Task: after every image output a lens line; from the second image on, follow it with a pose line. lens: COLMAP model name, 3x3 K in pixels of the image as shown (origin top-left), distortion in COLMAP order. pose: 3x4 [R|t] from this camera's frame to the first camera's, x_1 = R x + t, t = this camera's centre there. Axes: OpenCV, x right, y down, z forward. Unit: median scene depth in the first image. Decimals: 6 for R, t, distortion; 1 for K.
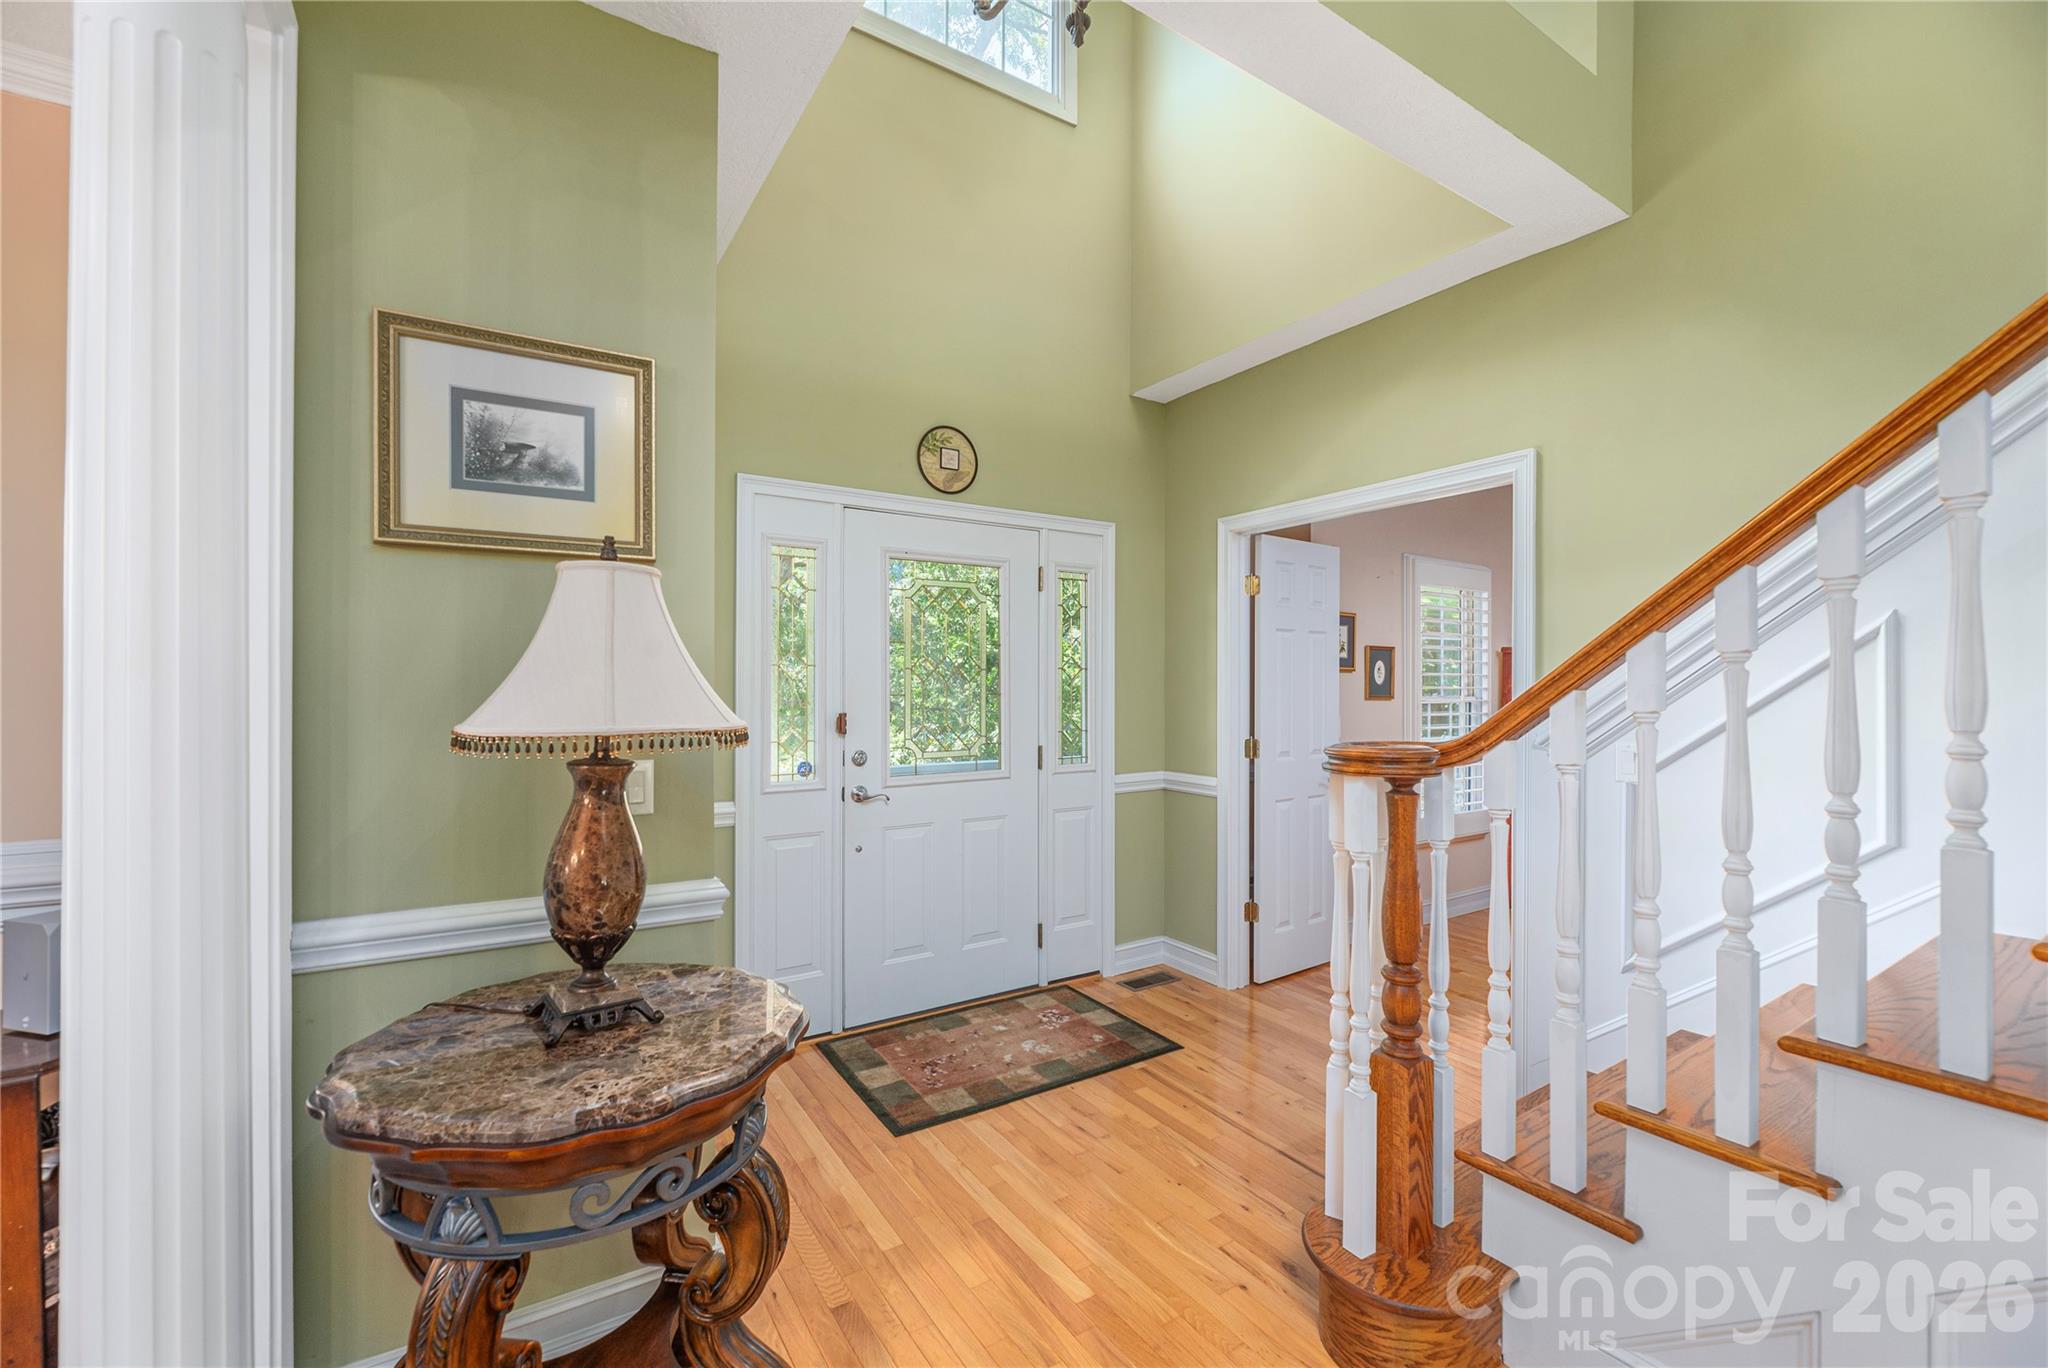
lens RADIAL K [[828.9, 0, 1025.6], [0, 828.9, 683.9], [0, 0, 1]] dist [-0.004952, 0.000775]
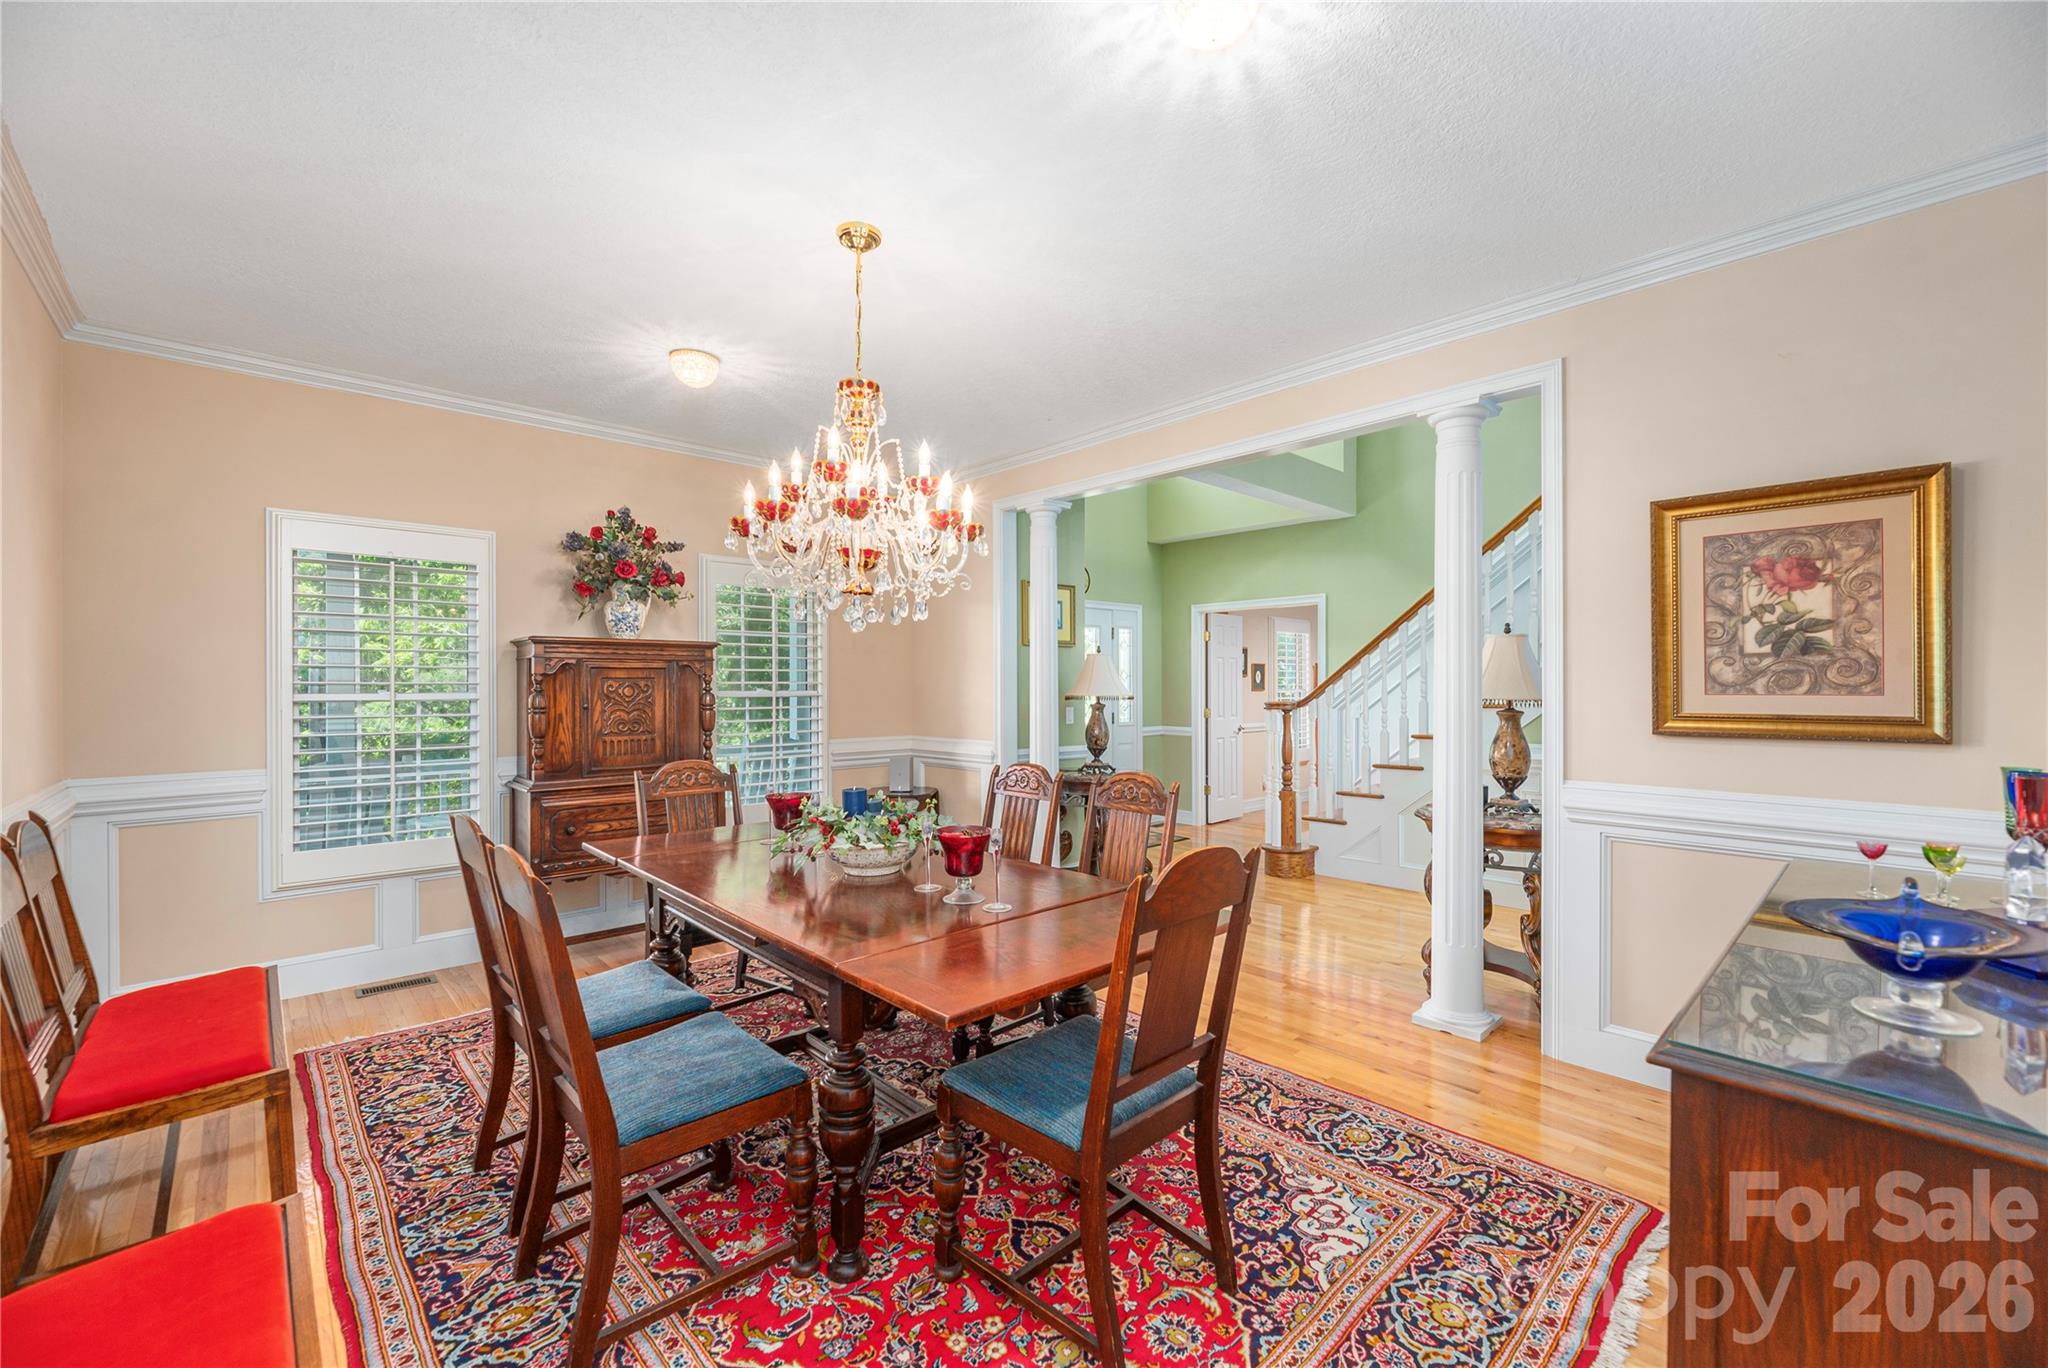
lens RADIAL K [[828.9, 0, 1020.8], [0, 828.9, 686.0], [0, 0, 1]] dist [-0.004952, 0.000775]
pose [[0.984265, -0.004359, 0.176643, -0.658234], [0.004186, 0.999990, 0.001350, 0.003608], [-0.176647, -0.000590, 0.984274, -1.161682]]
